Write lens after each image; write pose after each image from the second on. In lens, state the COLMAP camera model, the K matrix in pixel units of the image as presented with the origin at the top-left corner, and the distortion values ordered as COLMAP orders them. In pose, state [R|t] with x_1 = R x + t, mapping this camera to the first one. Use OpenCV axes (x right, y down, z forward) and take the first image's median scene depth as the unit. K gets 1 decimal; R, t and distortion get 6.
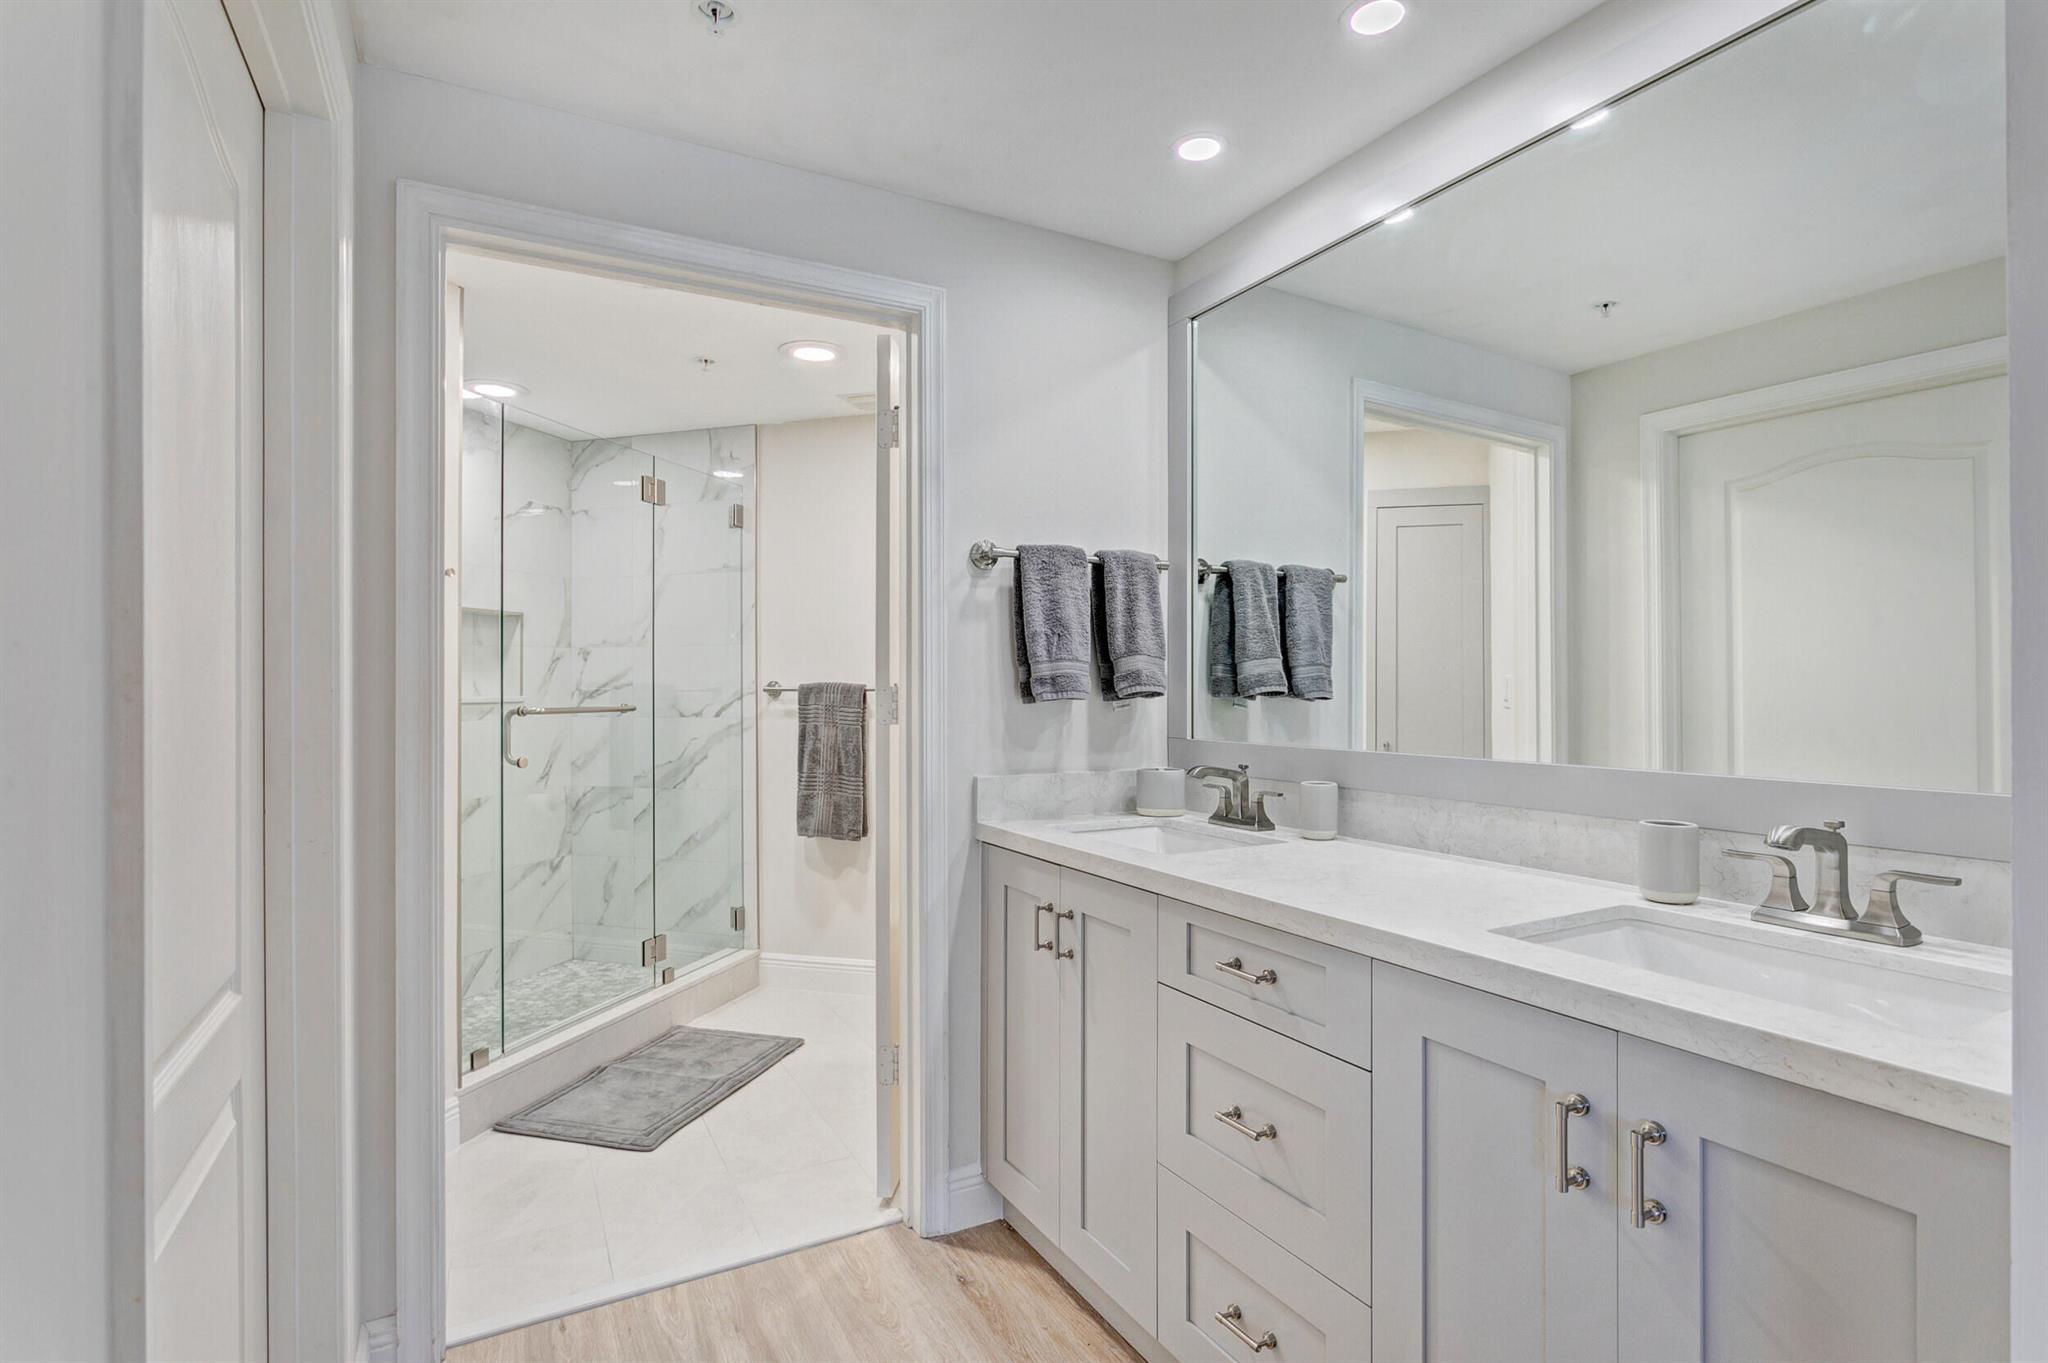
lens RADIAL K [[991.9, 0, 1024.0], [0, 991.9, 681.5], [0, 0, 1]] dist [-0.003333, 0.000111]
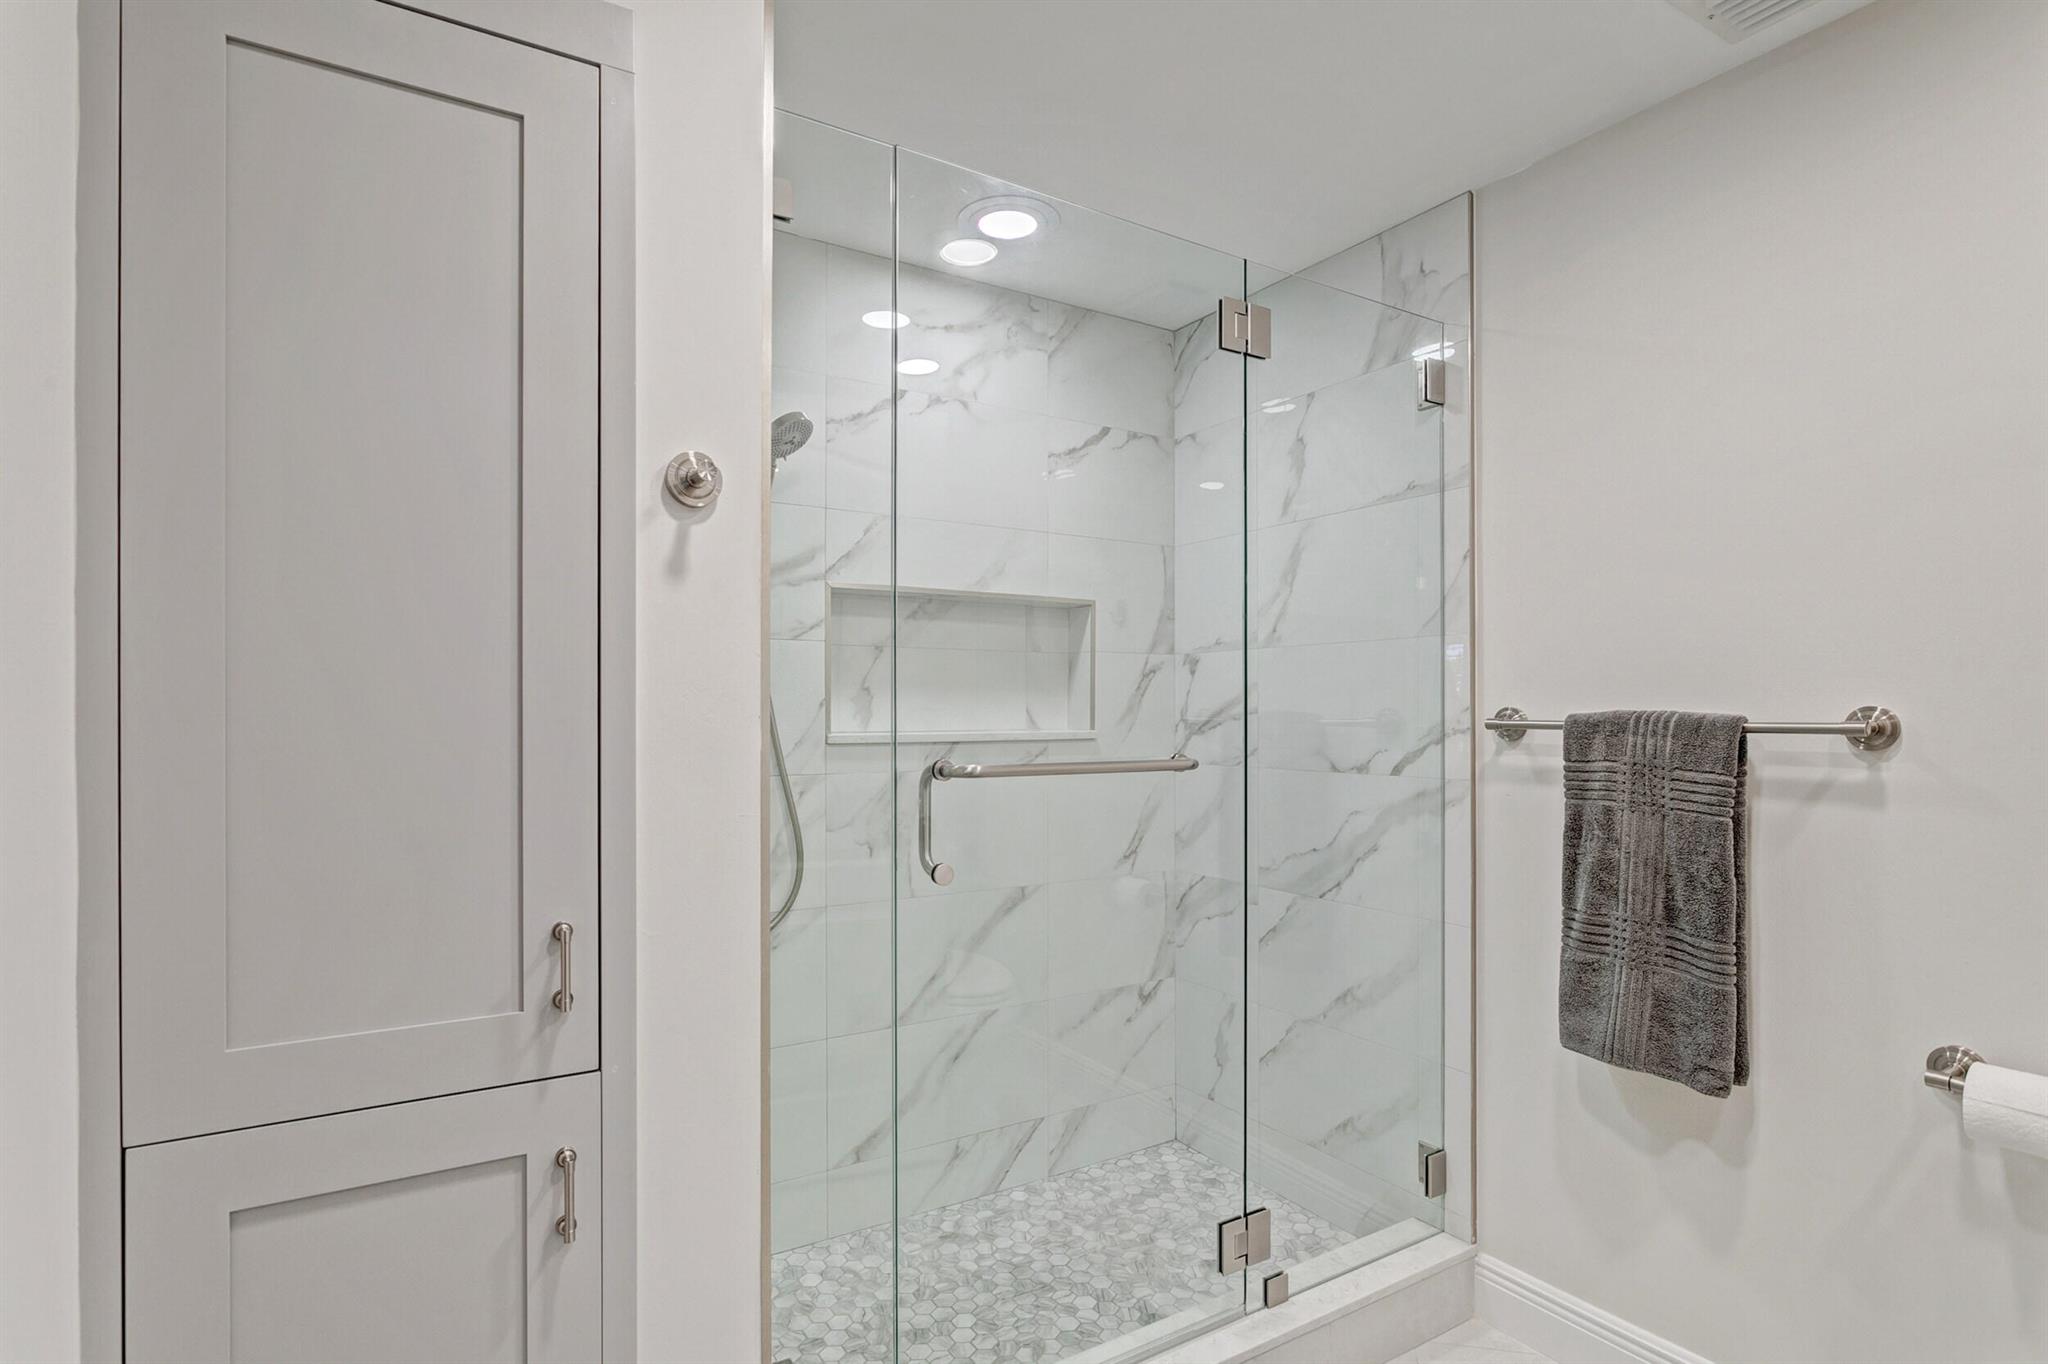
lens RADIAL K [[1013.6, 0, 1018.4], [0, 1013.6, 710.8], [0, 0, 1]] dist [-0.005609, -0.000005]
pose [[0.746410, 0.004244, -0.665473, -0.108718], [-0.000144, 0.999981, 0.006215, -0.001814], [0.665486, -0.004543, 0.746396, 0.501086]]
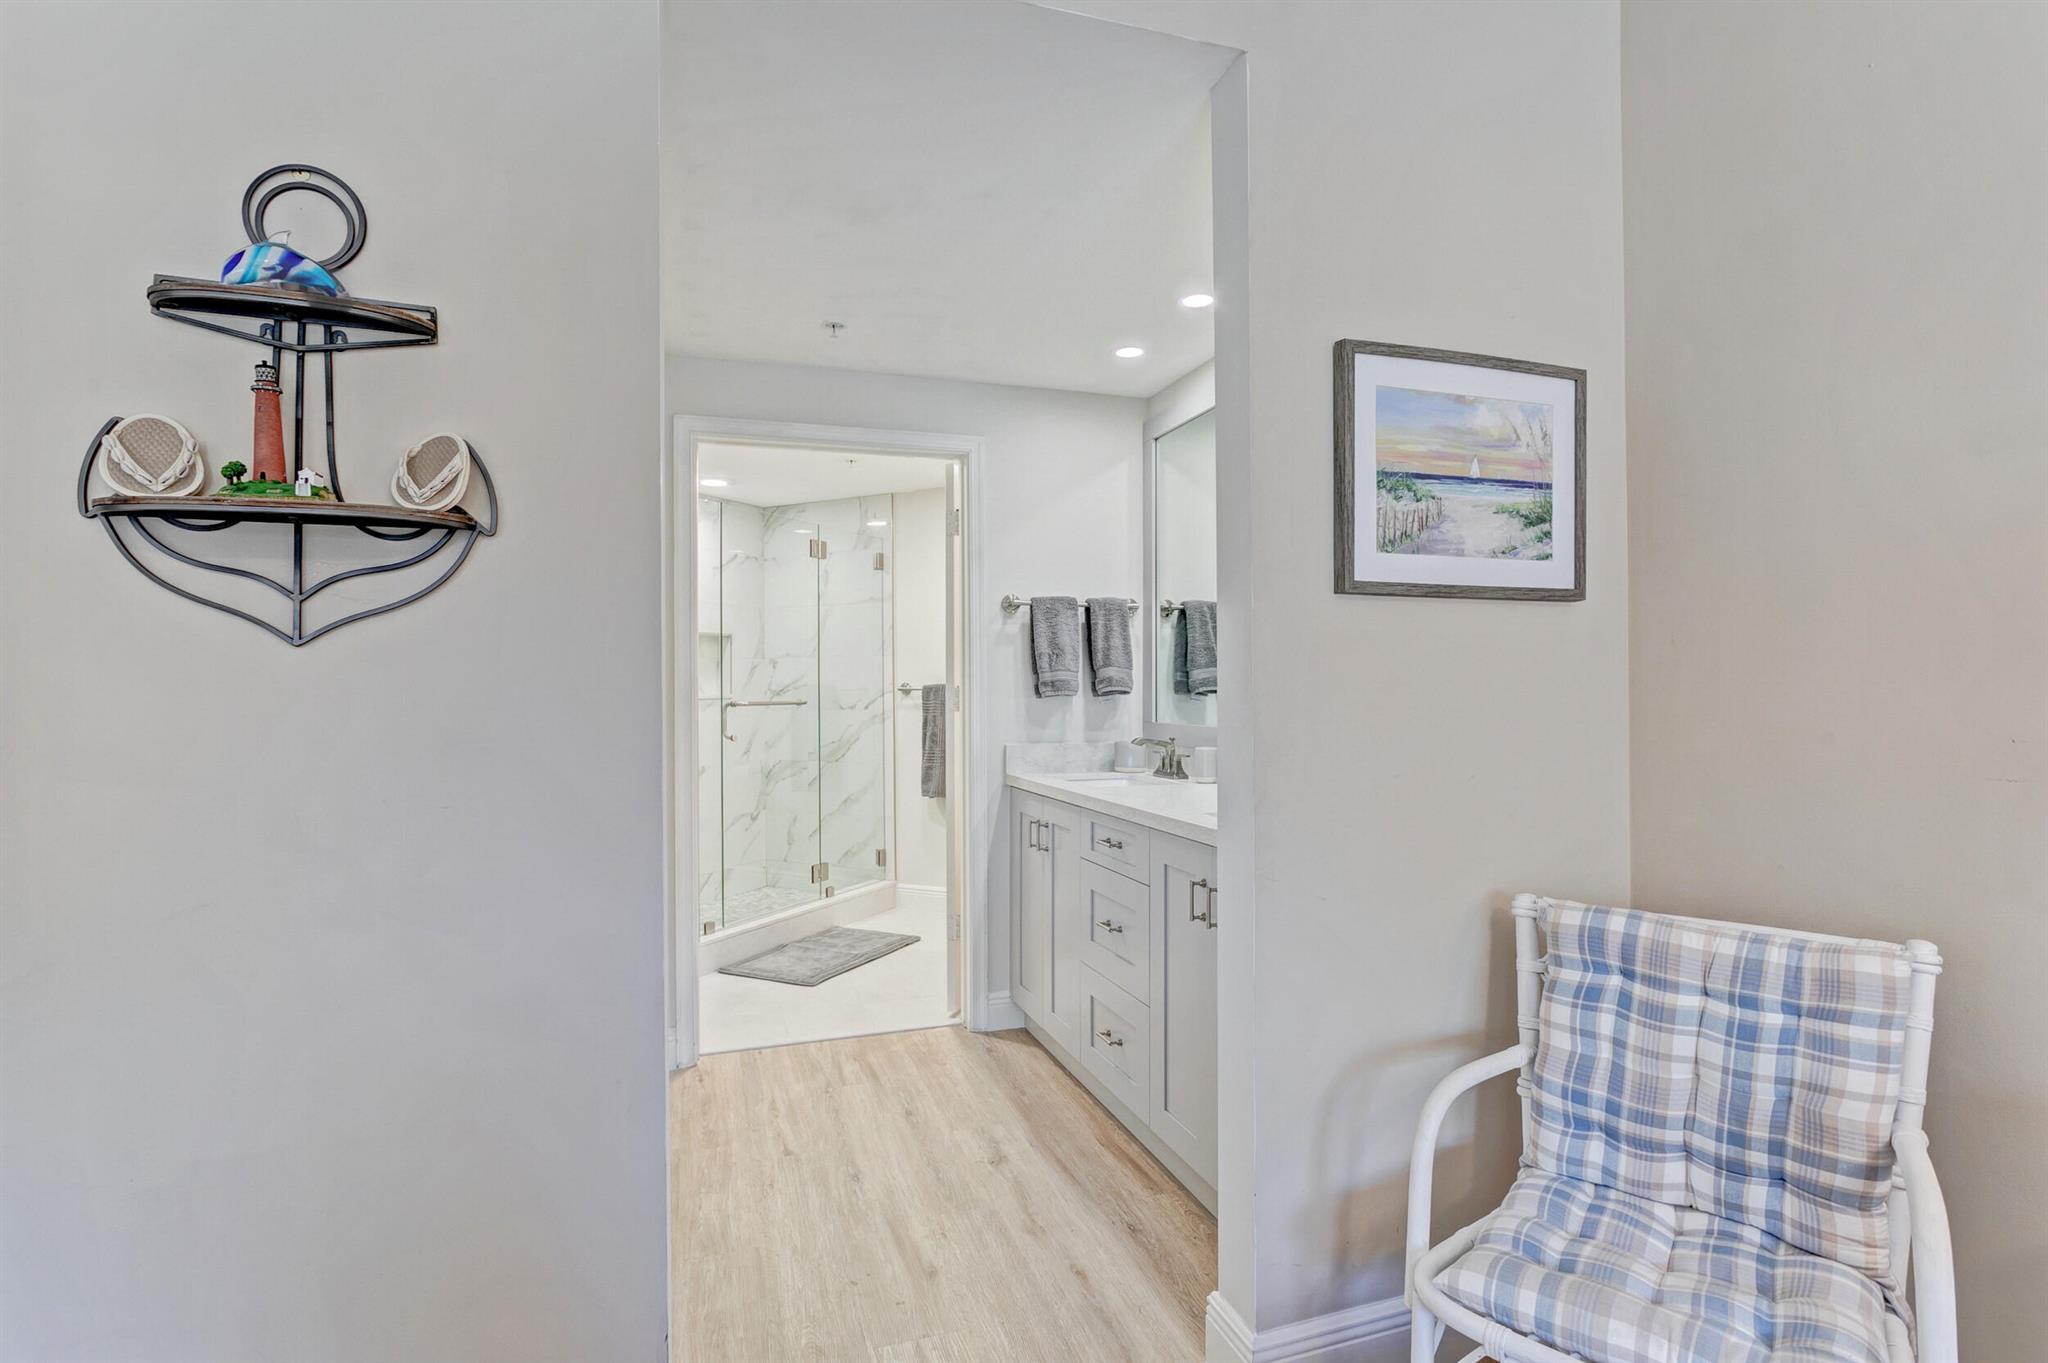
lens RADIAL K [[991.9, 0, 1024.0], [0, 991.9, 681.5], [0, 0, 1]] dist [-0.003333, 0.000111]
pose [[0.984907, -0.003108, -0.173055, 0.149409], [0.003504, 0.999992, 0.001983, -0.004425], [0.173048, -0.002559, 0.984910, -0.322464]]
